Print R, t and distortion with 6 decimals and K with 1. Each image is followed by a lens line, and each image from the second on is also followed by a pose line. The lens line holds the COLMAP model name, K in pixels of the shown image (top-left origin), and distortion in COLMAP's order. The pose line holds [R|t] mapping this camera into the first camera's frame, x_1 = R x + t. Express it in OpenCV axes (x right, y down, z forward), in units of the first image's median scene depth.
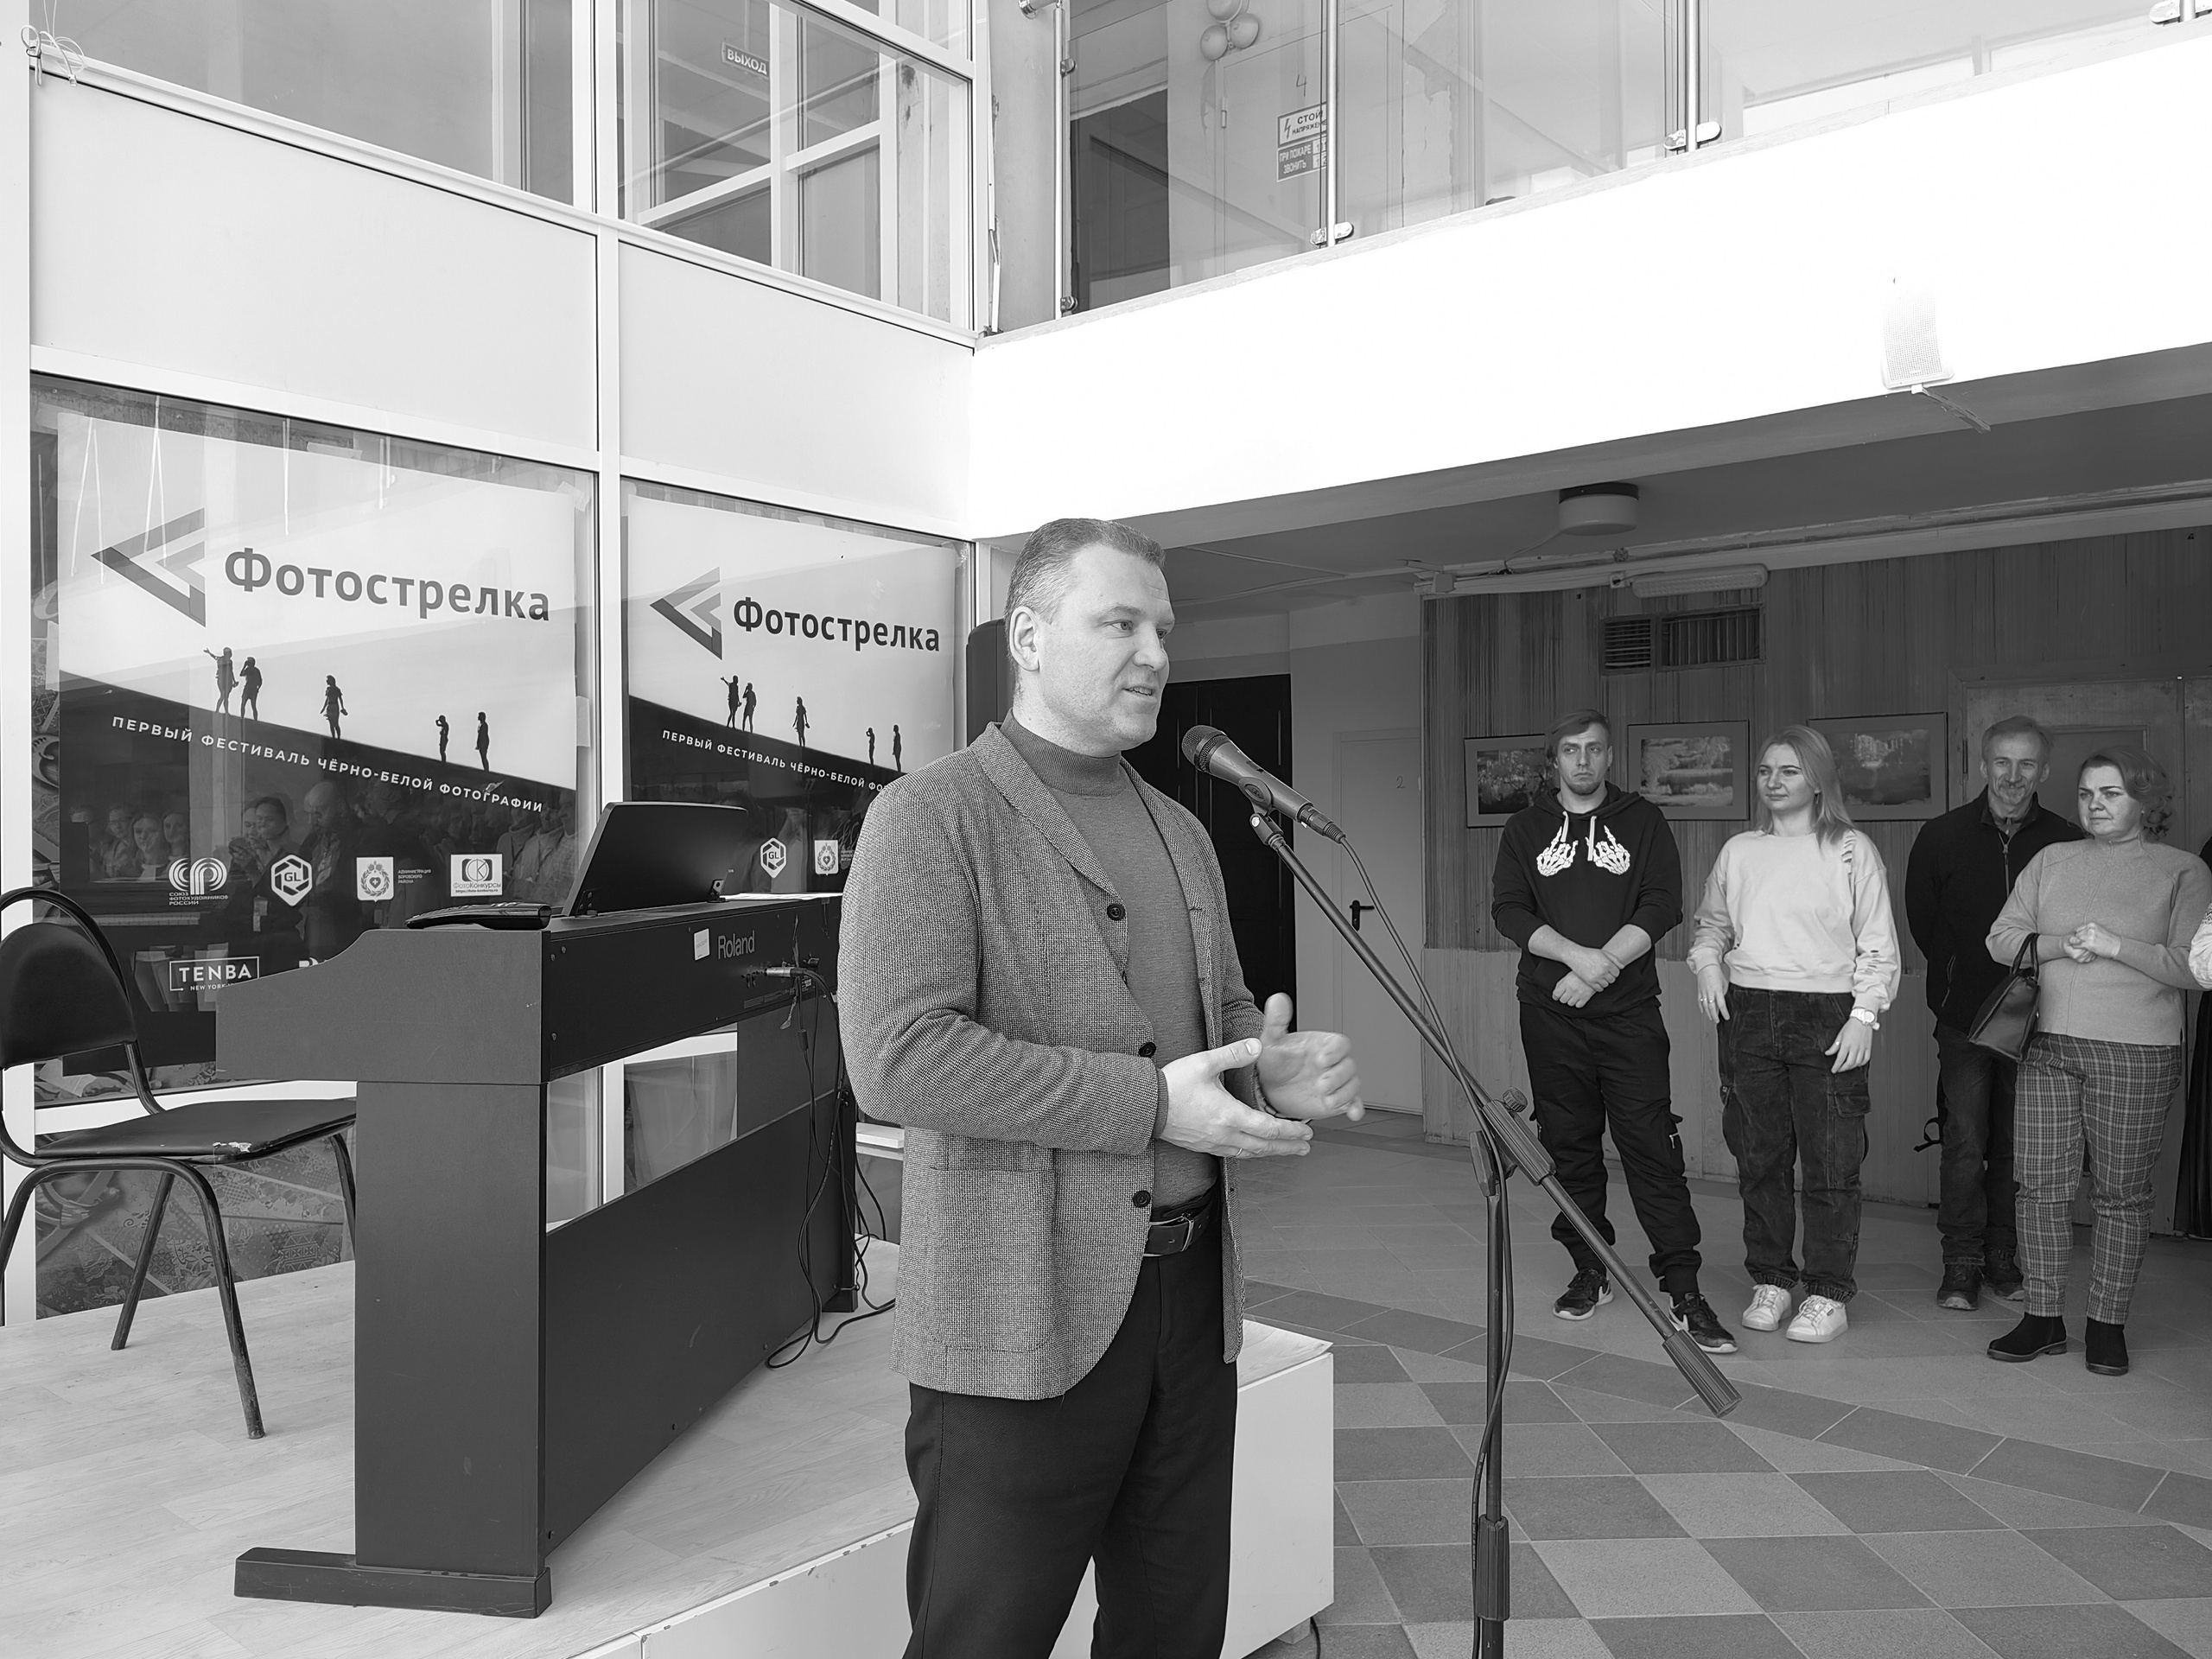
lens RADIAL K [[1729.3, 0, 1106.0], [0, 1729.3, 829.5], [0, 0, 1]] dist [0.100994, -0.174722]
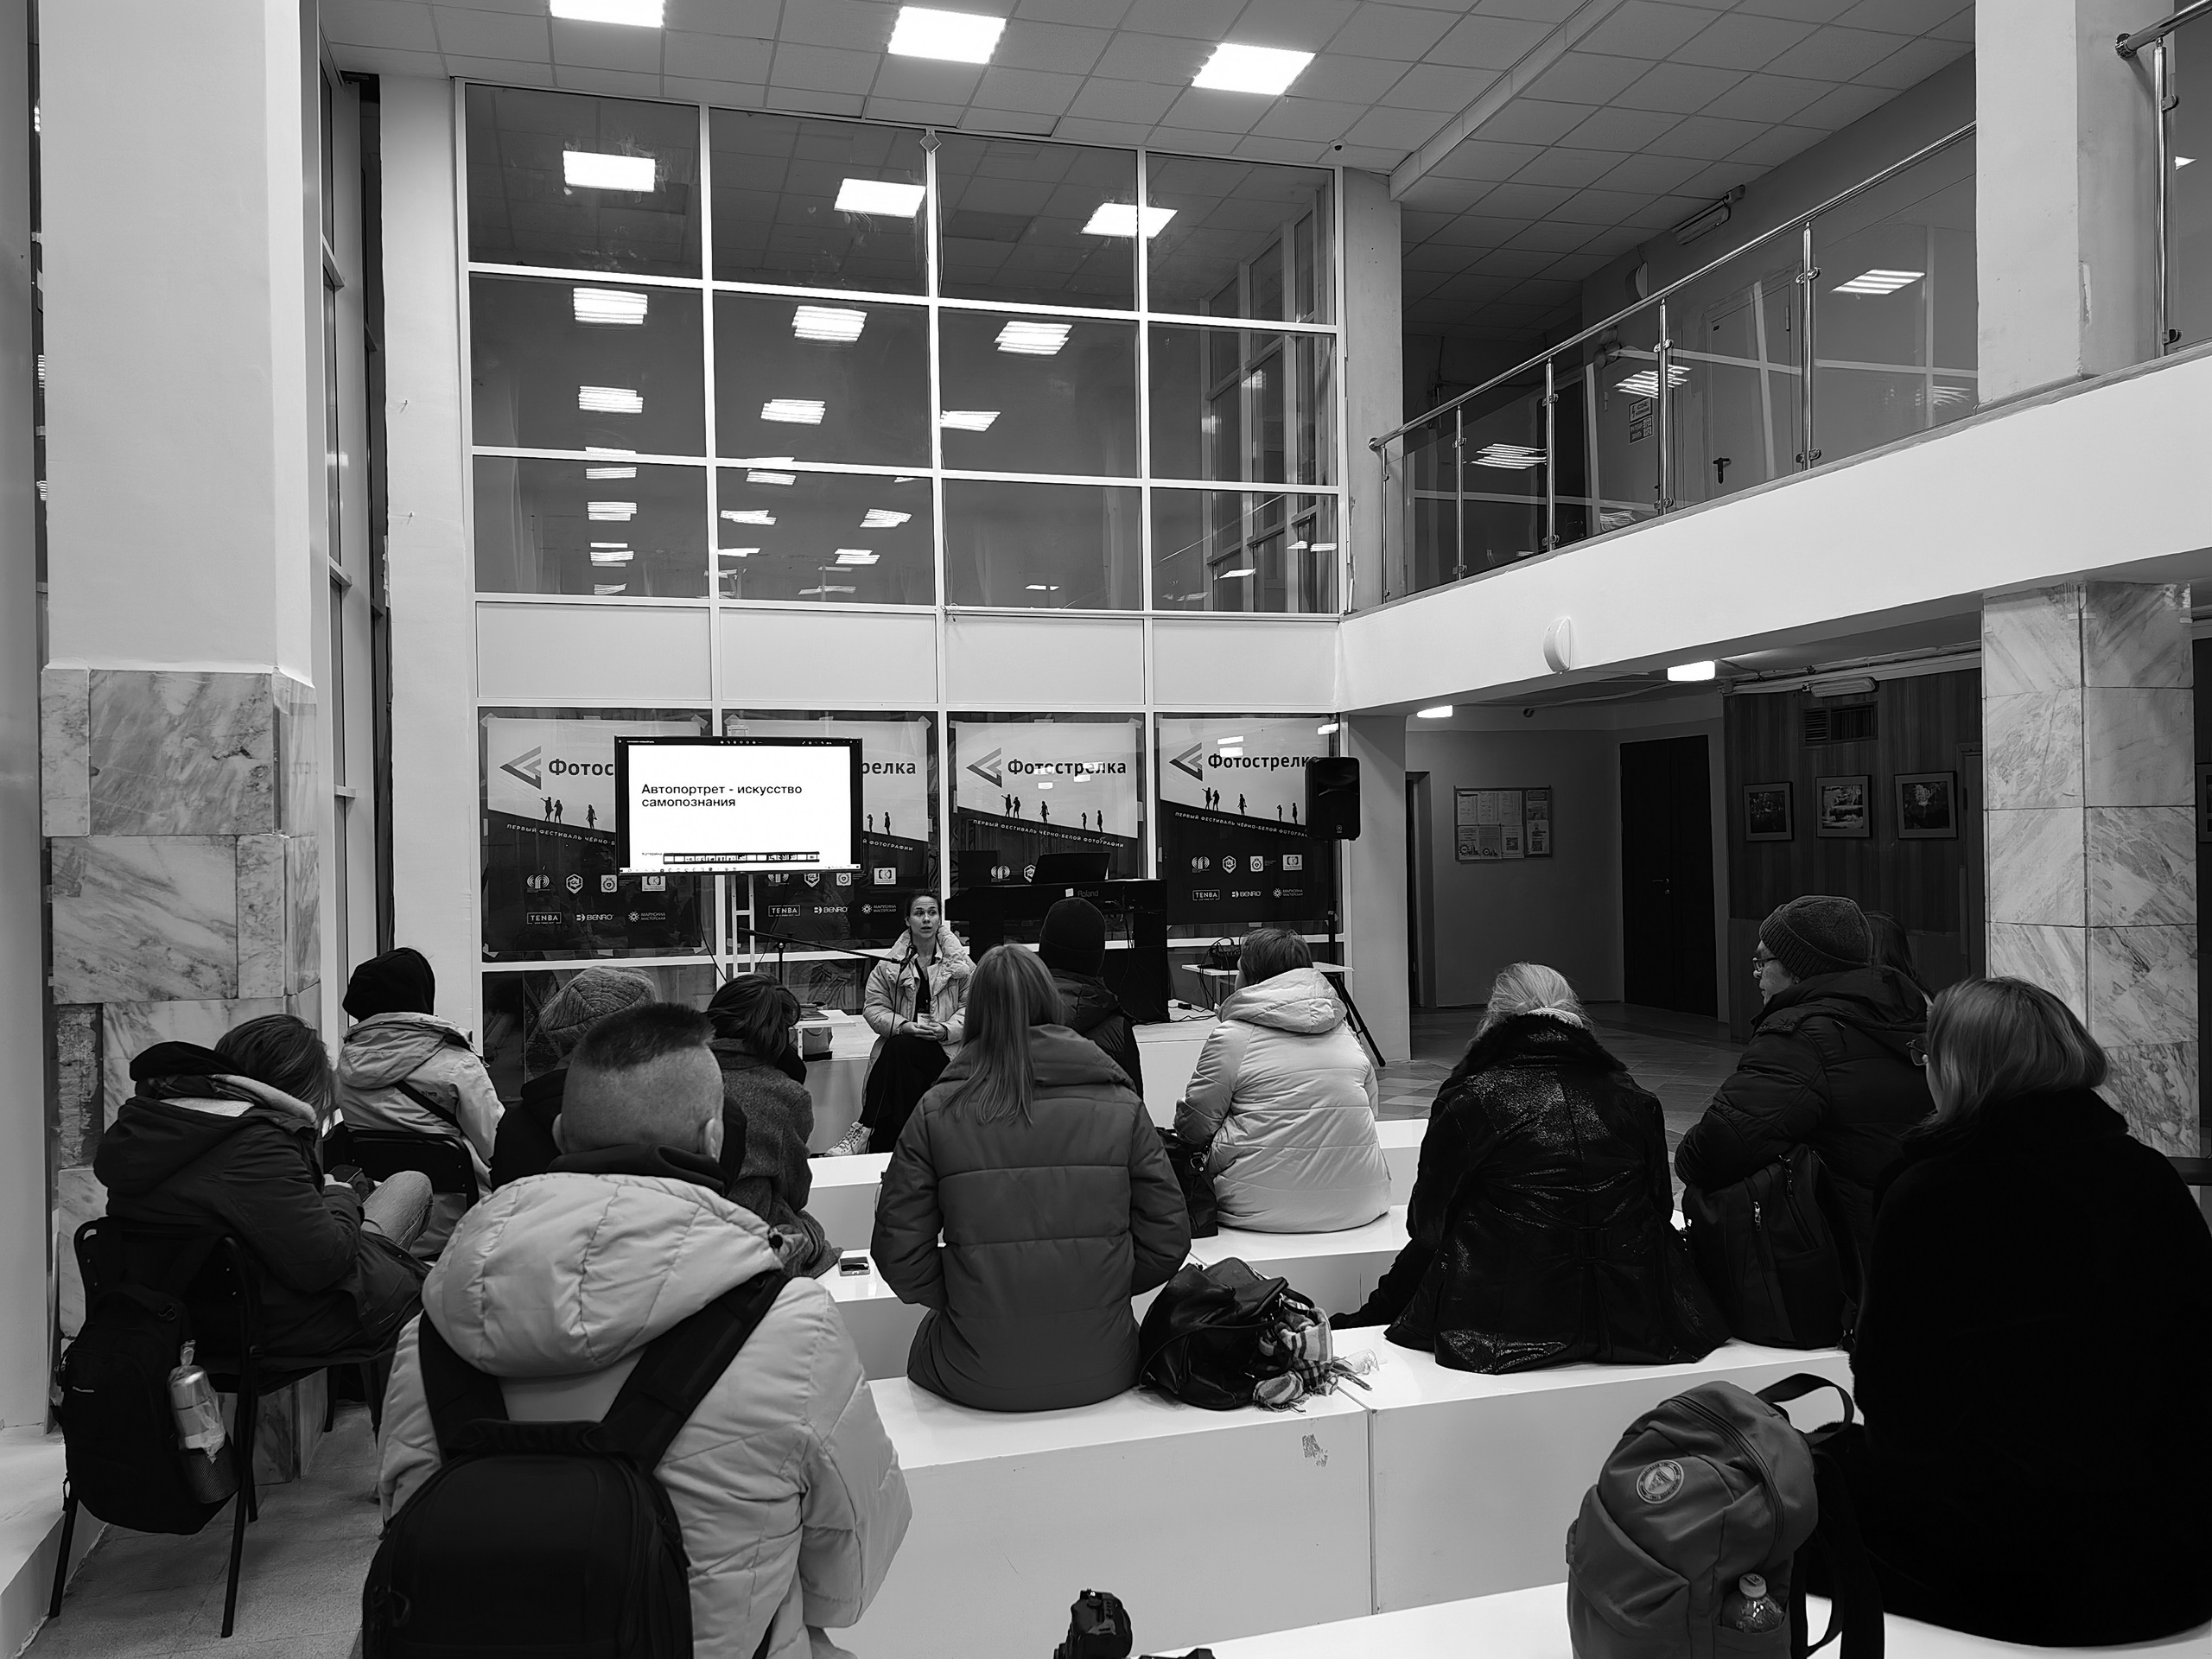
lens RADIAL K [[1729.3, 0, 1106.0], [0, 1729.3, 829.5], [0, 0, 1]] dist [0.100994, -0.174722]
pose [[0.837653, -0.010843, -0.546096, 0.940173], [0.015134, 0.999880, 0.003361, -0.040837], [0.545994, -0.011080, 0.837716, -1.032578]]
